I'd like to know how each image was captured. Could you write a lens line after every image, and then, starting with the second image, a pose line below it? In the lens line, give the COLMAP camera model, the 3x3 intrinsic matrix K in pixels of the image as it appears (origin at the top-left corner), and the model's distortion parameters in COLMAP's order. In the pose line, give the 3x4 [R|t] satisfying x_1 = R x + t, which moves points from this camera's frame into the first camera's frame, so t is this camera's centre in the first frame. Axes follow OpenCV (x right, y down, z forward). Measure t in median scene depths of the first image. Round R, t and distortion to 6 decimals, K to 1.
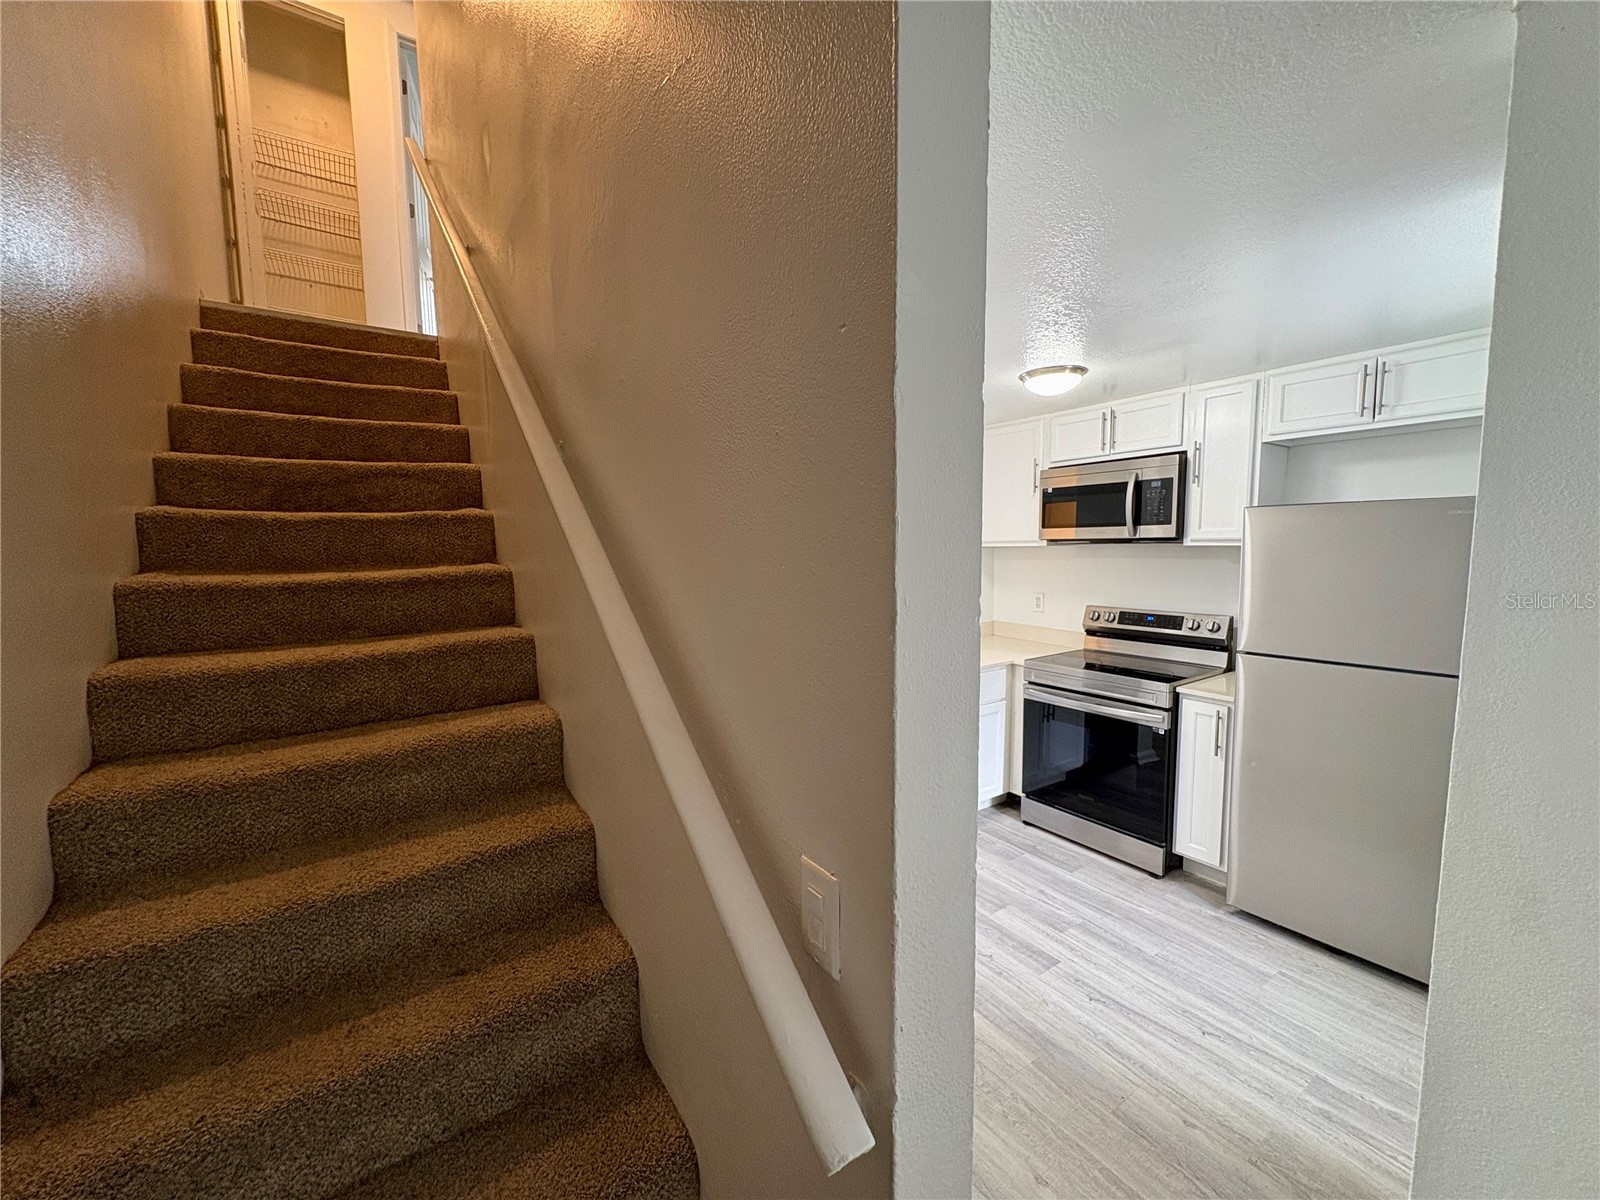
lens RADIAL K [[636.6, 0, 799.5], [0, 636.6, 598.3], [0, 0, 1]] dist [-0.000492, 0.000251]
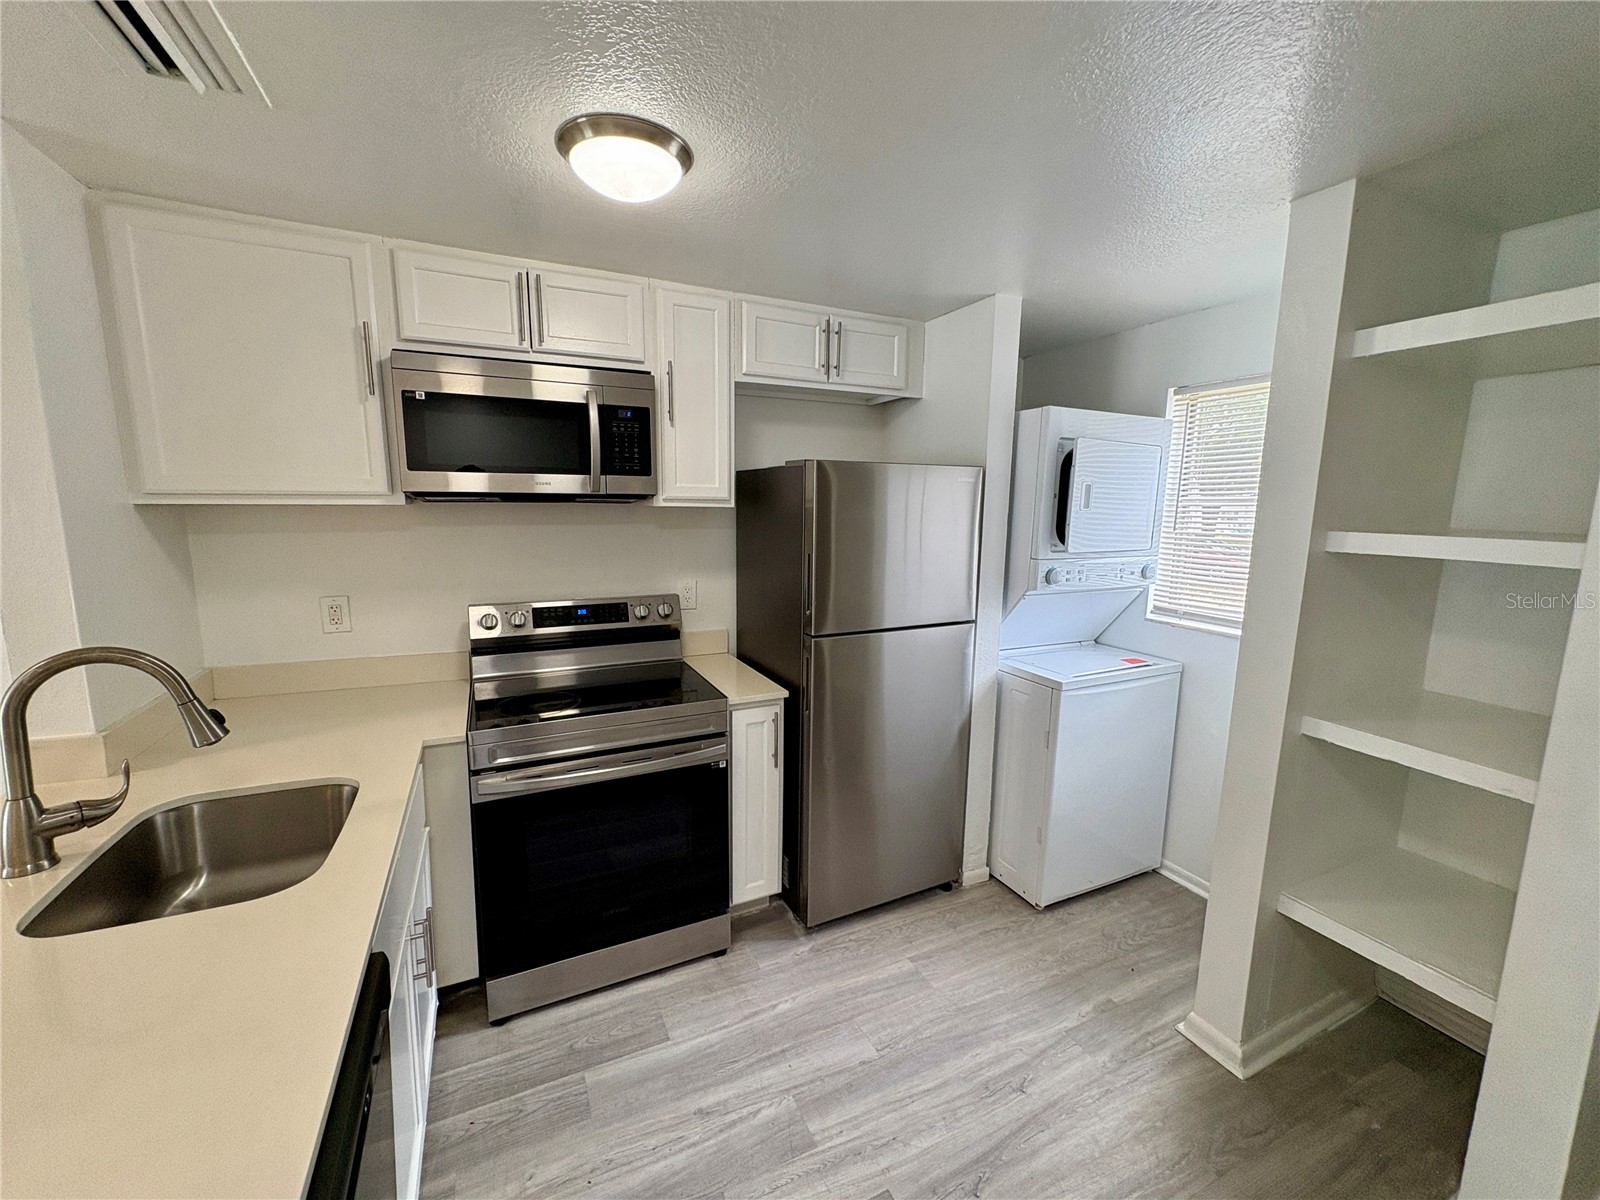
lens RADIAL K [[636.6, 0, 799.5], [0, 636.6, 598.3], [0, 0, 1]] dist [-0.000492, 0.000251]
pose [[0.152563, -0.135557, 0.978953, -0.093294], [0.072880, 0.989395, 0.125646, -0.057047], [-0.985603, 0.052177, 0.160824, 0.709702]]
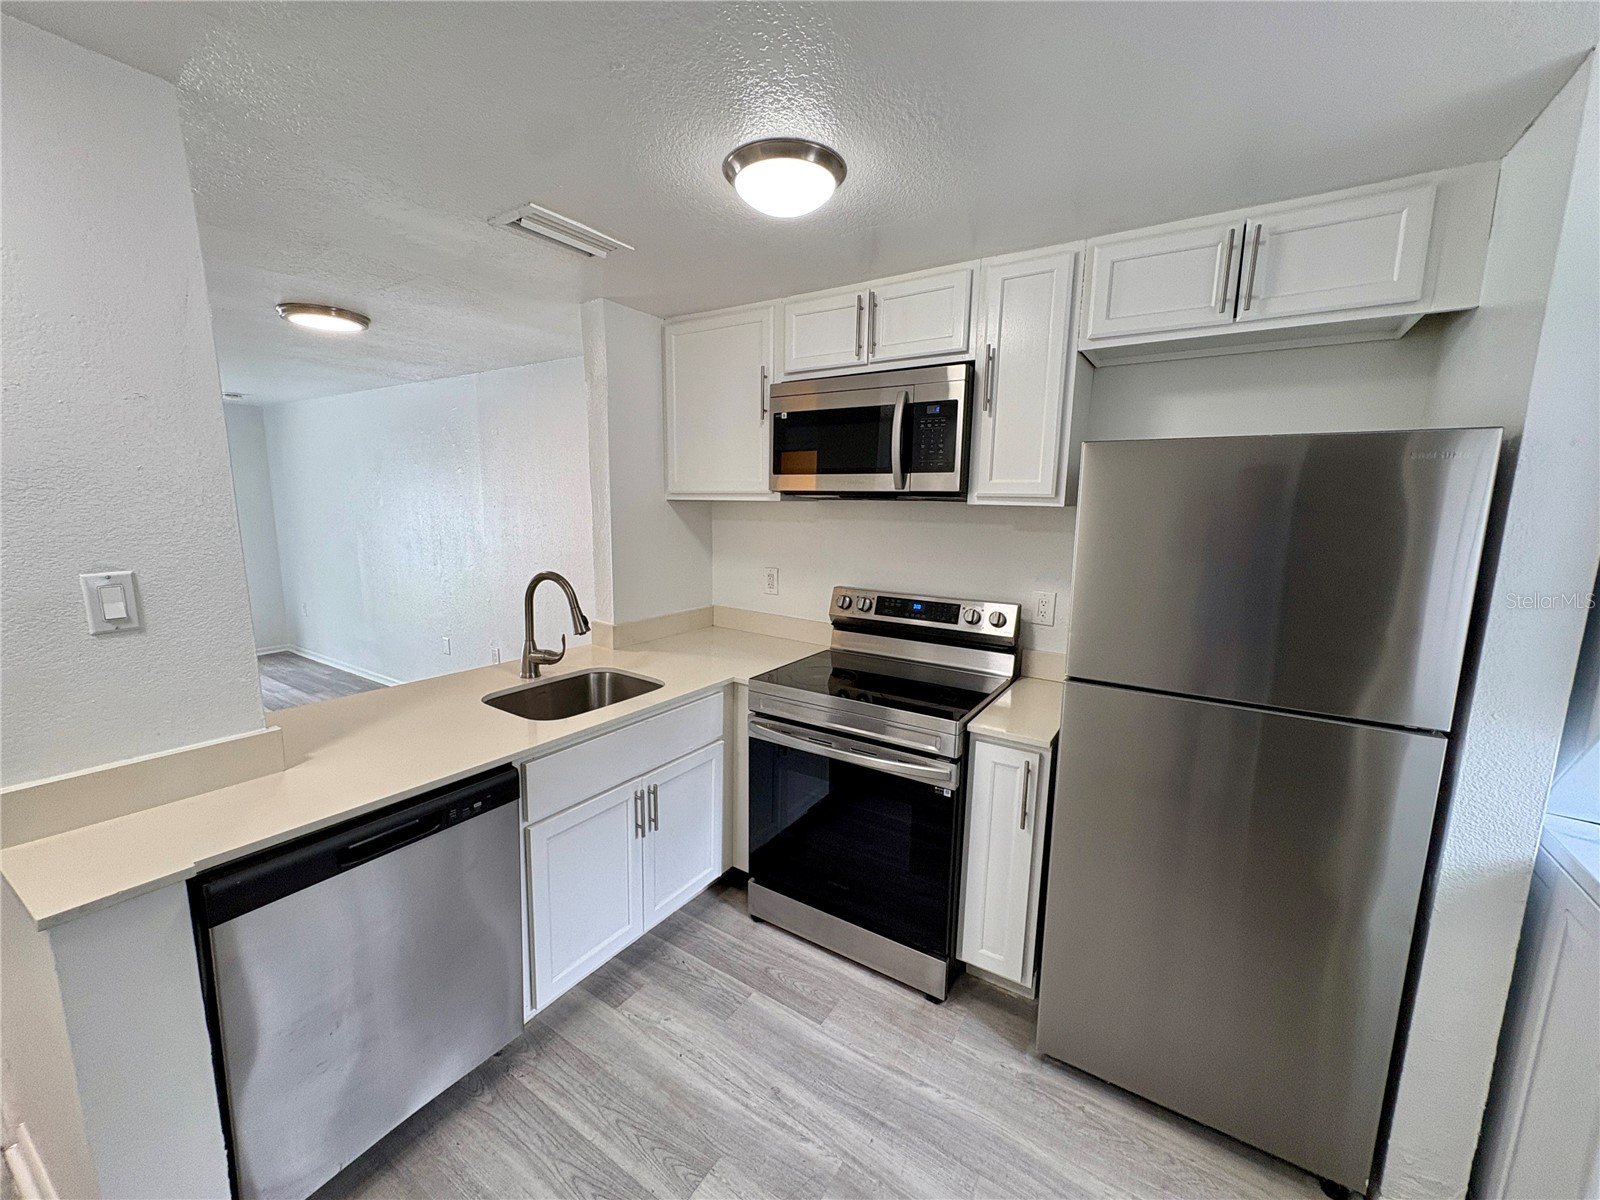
lens RADIAL K [[636.6, 0, 799.5], [0, 636.6, 598.3], [0, 0, 1]] dist [-0.000492, 0.000251]
pose [[0.923979, -0.034388, 0.380894, 0.171983], [0.007777, 0.997433, 0.071186, -0.032130], [-0.382364, -0.062812, 0.921874, 0.427400]]
